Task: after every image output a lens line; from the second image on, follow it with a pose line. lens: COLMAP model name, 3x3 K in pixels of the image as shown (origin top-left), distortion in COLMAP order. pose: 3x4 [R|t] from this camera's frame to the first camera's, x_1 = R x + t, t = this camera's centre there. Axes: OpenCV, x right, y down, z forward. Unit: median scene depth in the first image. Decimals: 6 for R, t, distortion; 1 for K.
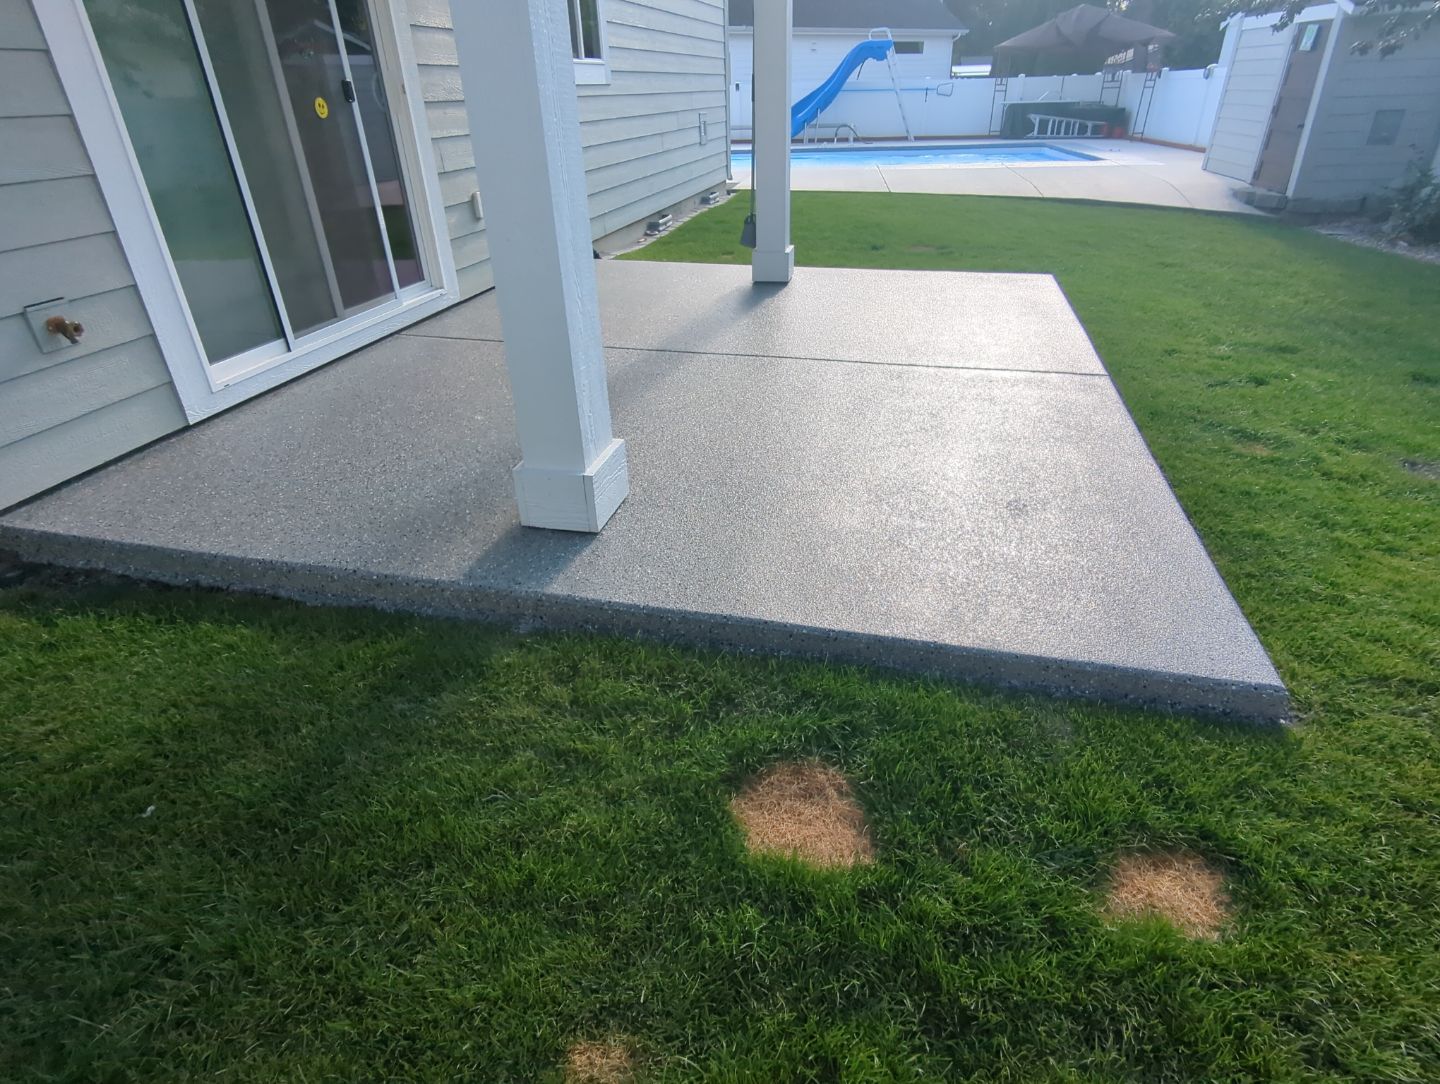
lens RADIAL K [[803.9, 0, 731.0], [0, 803.9, 545.8], [0, 0, 1]] dist [-0.000018, 0.001778]
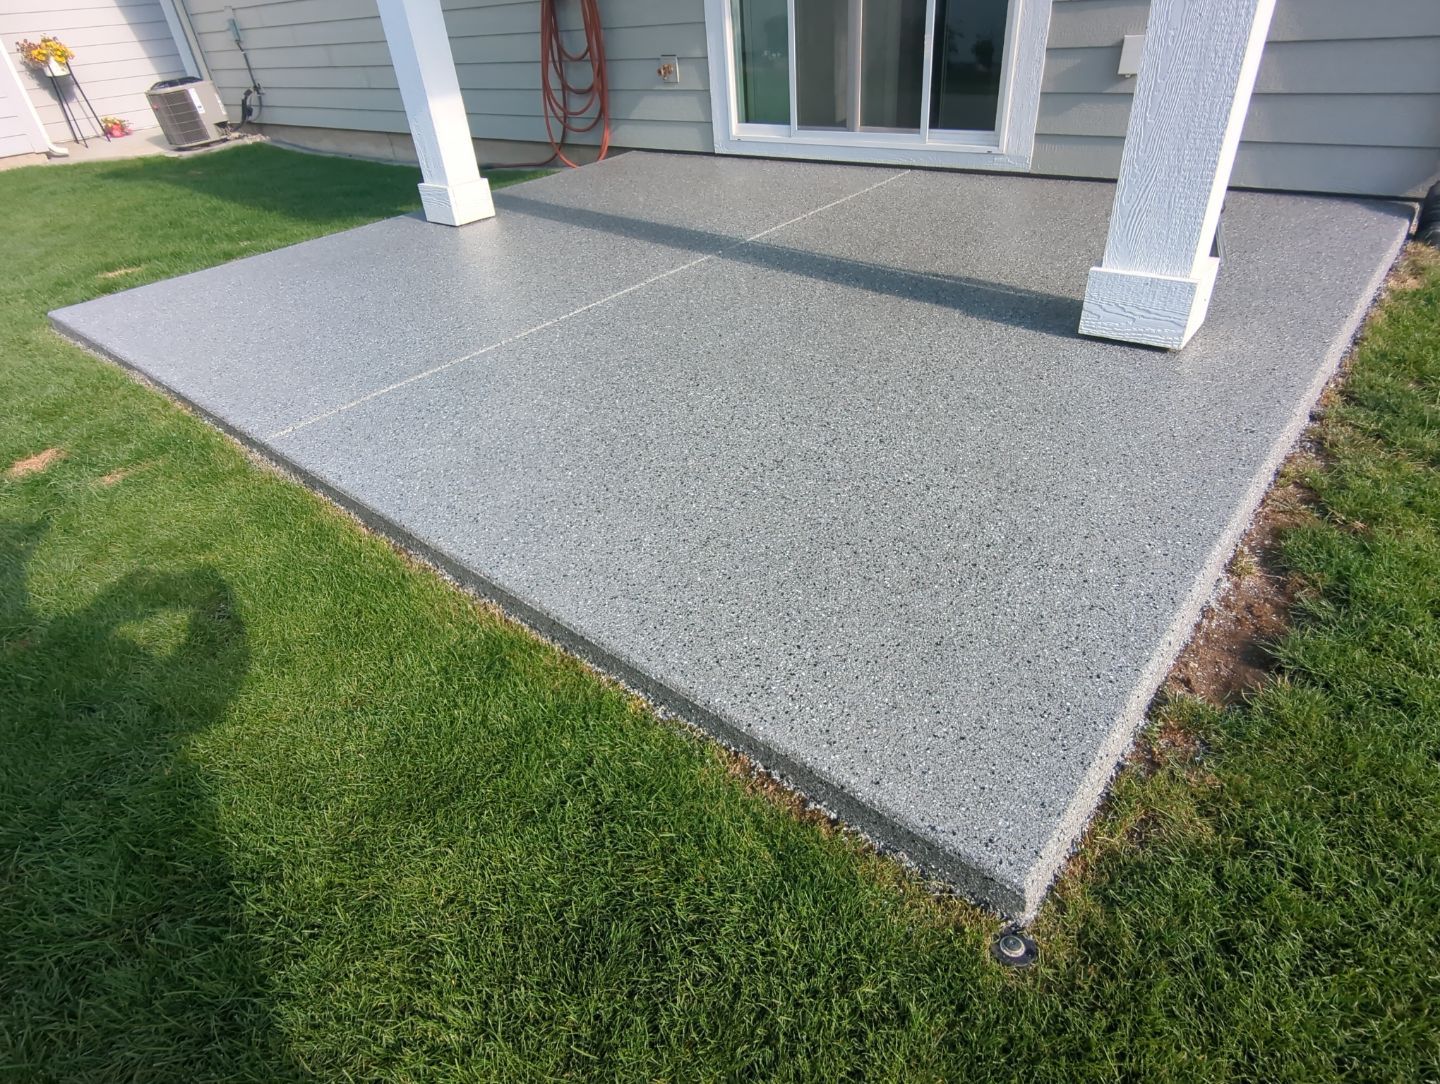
lens RADIAL K [[803.9, 0, 731.0], [0, 803.9, 545.8], [0, 0, 1]] dist [-0.000018, 0.001778]
pose [[-0.464533, 0.547778, -0.695808, 0.659295], [-0.365947, 0.596760, 0.714115, -0.627717], [0.806406, 0.586359, -0.076757, 1.184656]]
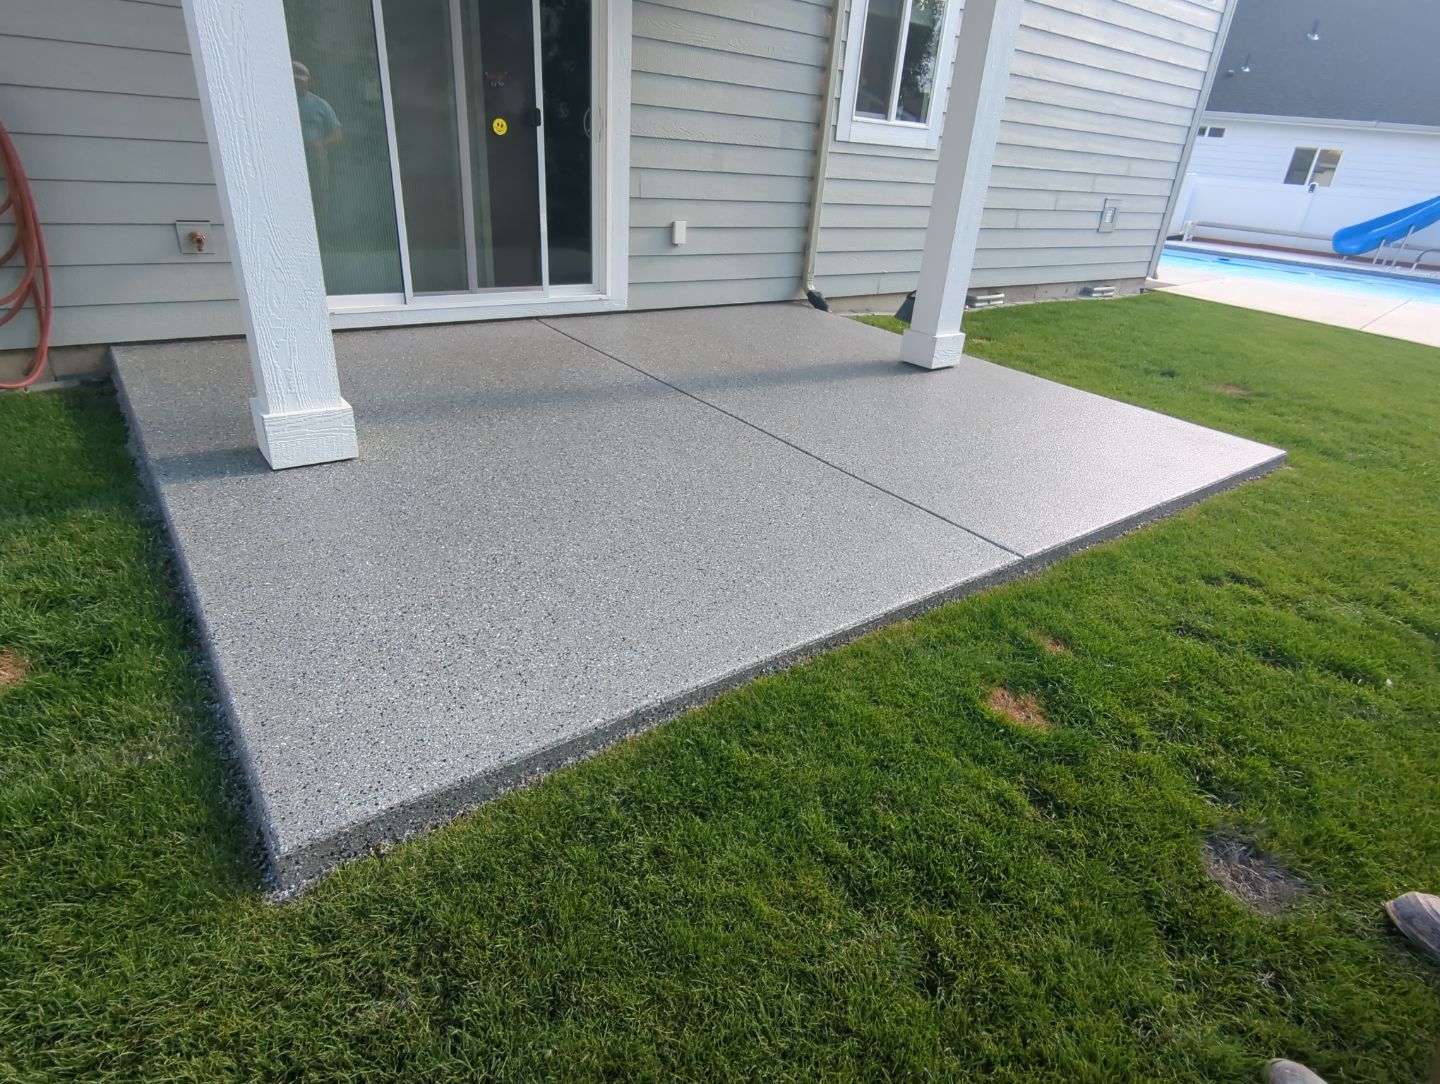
lens RADIAL K [[803.9, 0, 731.0], [0, 803.9, 545.8], [0, 0, 1]] dist [-0.000018, 0.001778]
pose [[0.767019, 0.357652, -0.532697, 0.556883], [-0.394411, 0.917668, 0.048217, -0.129951], [0.506085, 0.173118, 0.844931, 0.210133]]
